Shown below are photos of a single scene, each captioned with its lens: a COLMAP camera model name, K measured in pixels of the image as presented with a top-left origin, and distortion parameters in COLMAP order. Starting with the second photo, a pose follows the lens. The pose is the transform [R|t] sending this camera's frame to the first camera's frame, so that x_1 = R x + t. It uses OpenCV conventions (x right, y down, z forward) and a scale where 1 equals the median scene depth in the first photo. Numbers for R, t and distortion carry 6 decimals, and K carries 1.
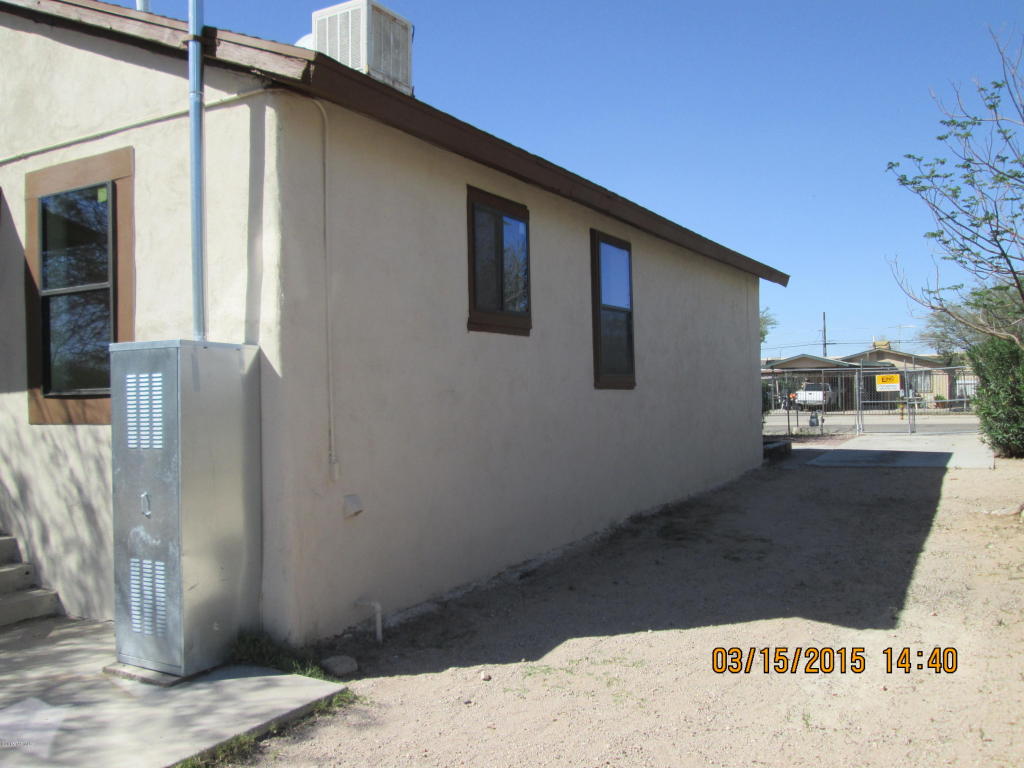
lens RADIAL K [[850.8, 0, 514.1], [0, 850.8, 388.0], [0, 0, 1]] dist [-0.031616, 0.027487]
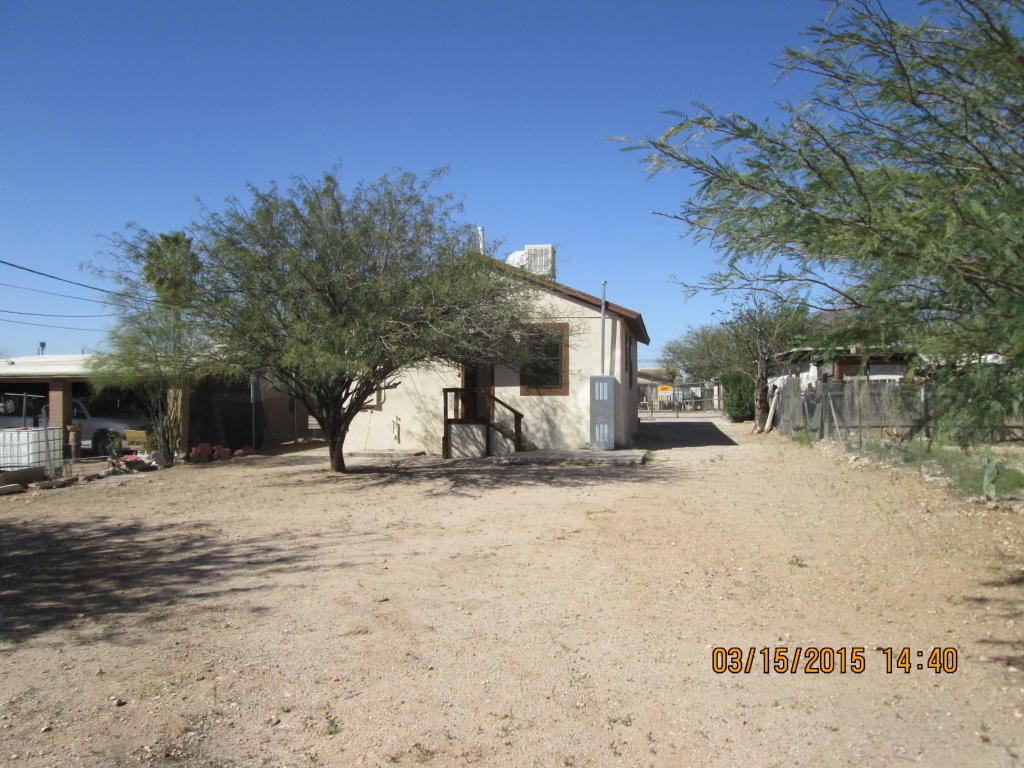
lens RADIAL K [[850.8, 0, 513.6], [0, 850.8, 385.2], [0, 0, 1]] dist [-0.031616, 0.027487]
pose [[0.940960, 0.020228, 0.337912, -2.051444], [-0.016483, 0.999767, -0.013948, 0.055617], [-0.338115, 0.007555, 0.941075, -2.609975]]
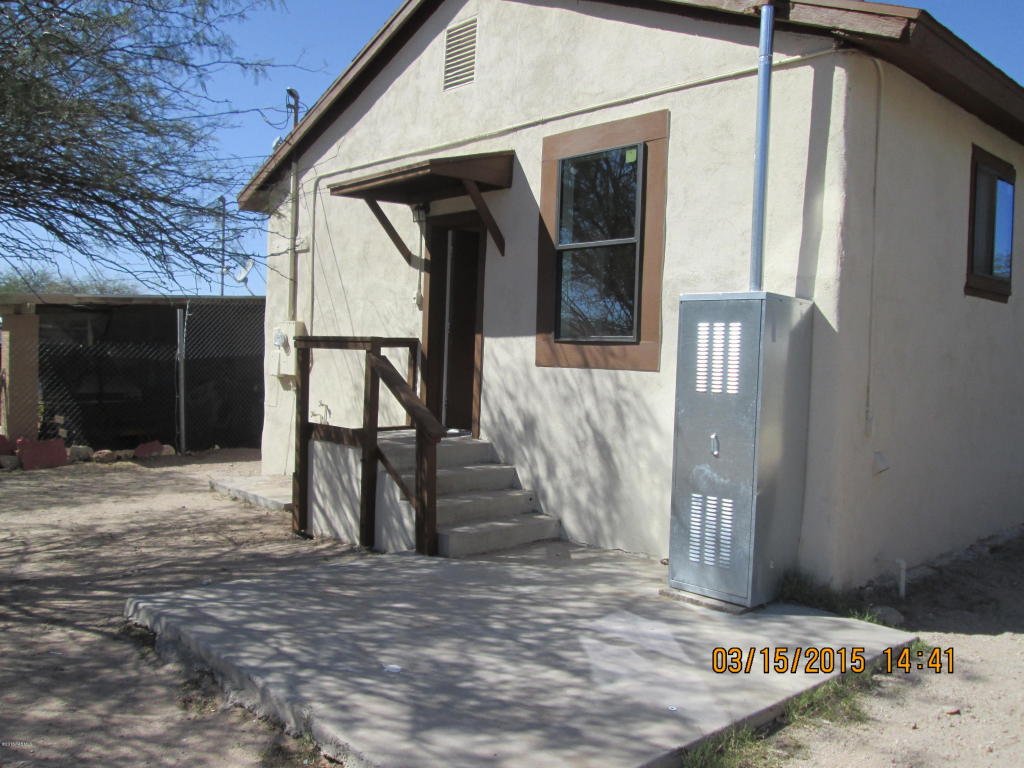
lens RADIAL K [[850.8, 0, 511.6], [0, 850.8, 380.4], [0, 0, 1]] dist [-0.031616, 0.027487]
pose [[0.962106, 0.057862, -0.266464, -0.358629], [-0.050204, 0.998109, 0.035468, 0.027718], [0.268013, -0.020747, 0.963192, -0.091809]]
